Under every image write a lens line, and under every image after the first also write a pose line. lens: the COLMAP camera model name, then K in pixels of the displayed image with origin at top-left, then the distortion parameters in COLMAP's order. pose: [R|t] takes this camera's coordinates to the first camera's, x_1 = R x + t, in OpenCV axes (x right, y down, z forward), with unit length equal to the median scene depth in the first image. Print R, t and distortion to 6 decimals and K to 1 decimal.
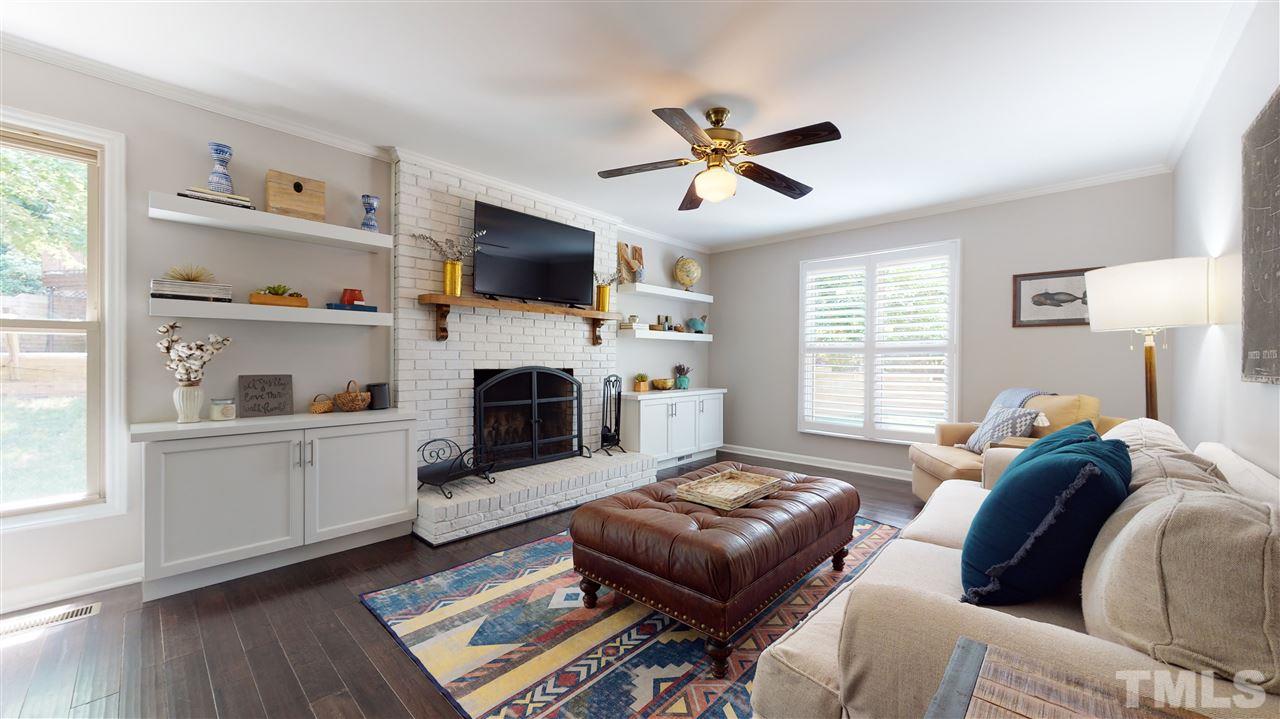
lens RADIAL K [[469.0, 0, 641.5], [0, 469.0, 360.4], [0, 0, 1]] dist [-0.001413, 0.000248]
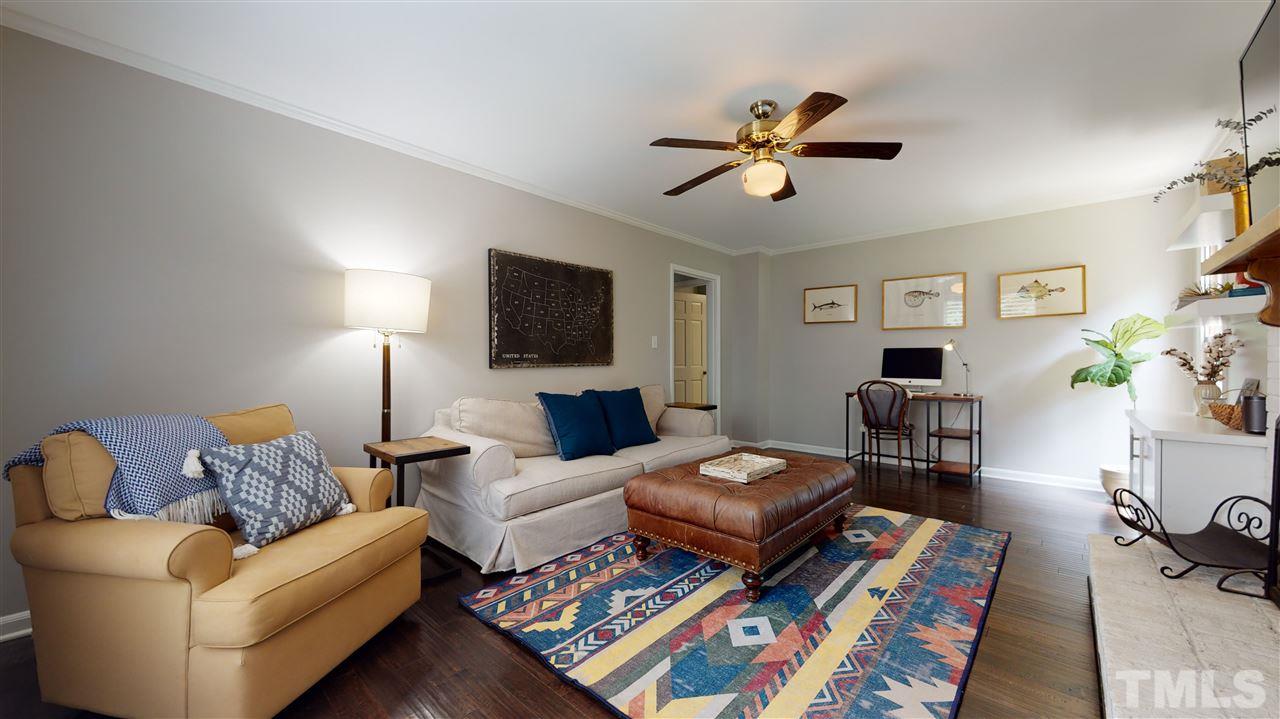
lens RADIAL K [[476.1, 0, 654.7], [0, 476.1, 347.3], [0, 0, 1]] dist [0.034522, -0.000104]
pose [[-0.999107, -0.006507, -0.041754, 0.411892], [-0.005376, 0.999617, -0.027134, 0.002048], [0.041915, -0.026885, -0.998759, 1.952622]]
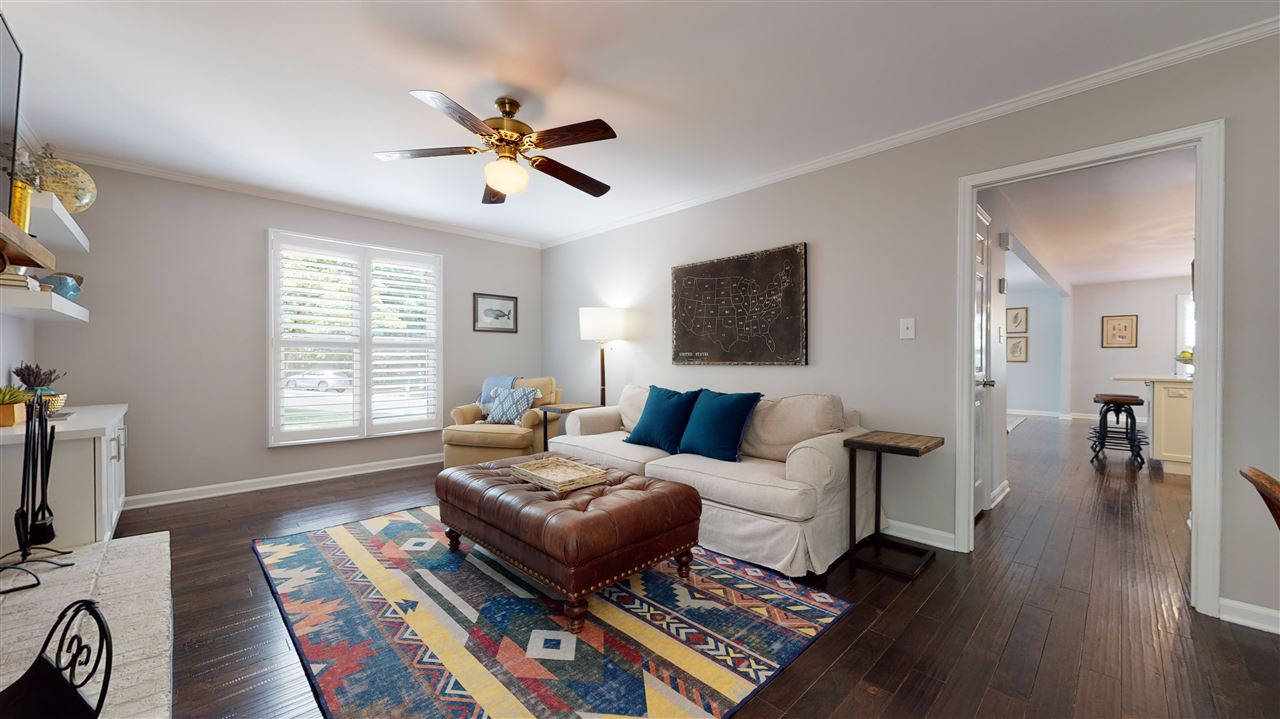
lens RADIAL K [[469.0, 0, 641.5], [0, 469.0, 360.4], [0, 0, 1]] dist [-0.001413, 0.000248]
pose [[0.042889, -0.012029, 0.999007, -0.791333], [-0.003042, 0.999921, 0.012170, -0.006016], [-0.999075, -0.003560, 0.042849, 0.665034]]
